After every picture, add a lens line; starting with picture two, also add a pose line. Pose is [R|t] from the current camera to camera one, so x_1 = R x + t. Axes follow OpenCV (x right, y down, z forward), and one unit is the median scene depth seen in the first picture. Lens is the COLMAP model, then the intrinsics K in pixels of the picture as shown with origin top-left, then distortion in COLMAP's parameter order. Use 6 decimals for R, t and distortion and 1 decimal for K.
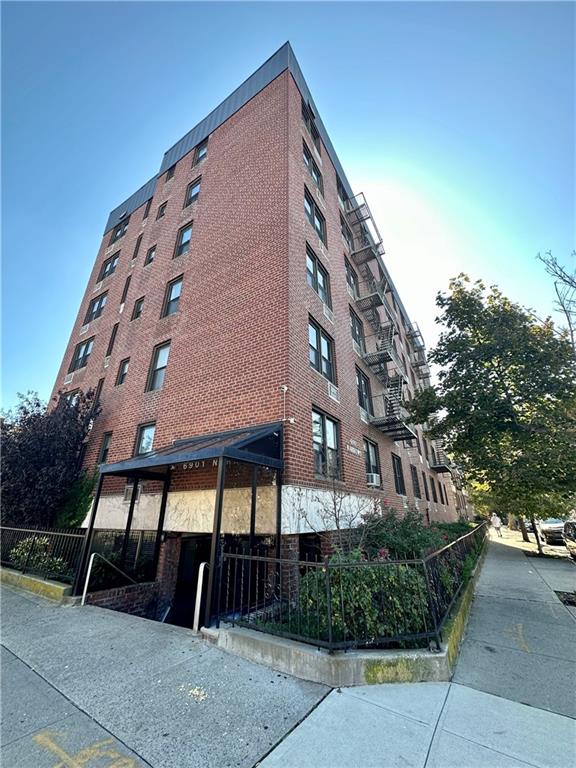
lens RADIAL K [[305.1, 0, 288.0], [0, 305.1, 384.0], [0, 0, 1]] dist [-0.000946, -0.000030]
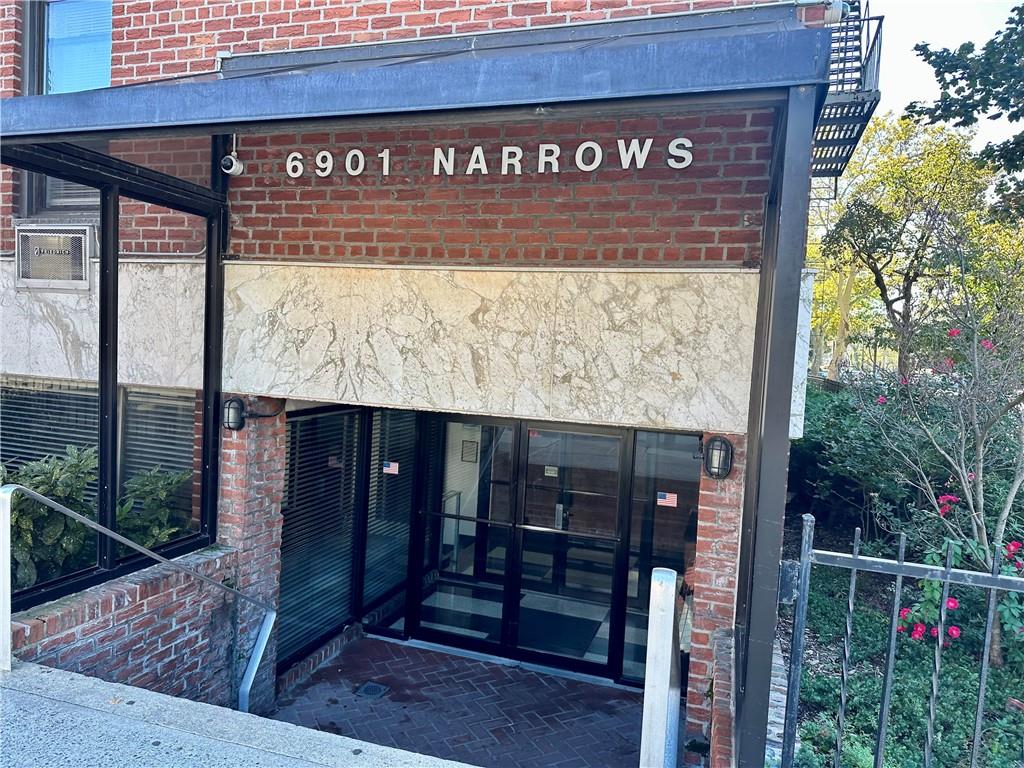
lens RADIAL K [[733.6, 0, 512.0], [0, 733.6, 384.0], [0, 0, 1]] dist [-0.001776, -0.002827]
pose [[0.970579, 0.037421, 0.237856, -0.315099], [-0.141674, 0.887504, 0.438480, 0.145499], [-0.194690, -0.459278, 0.866695, 0.376567]]
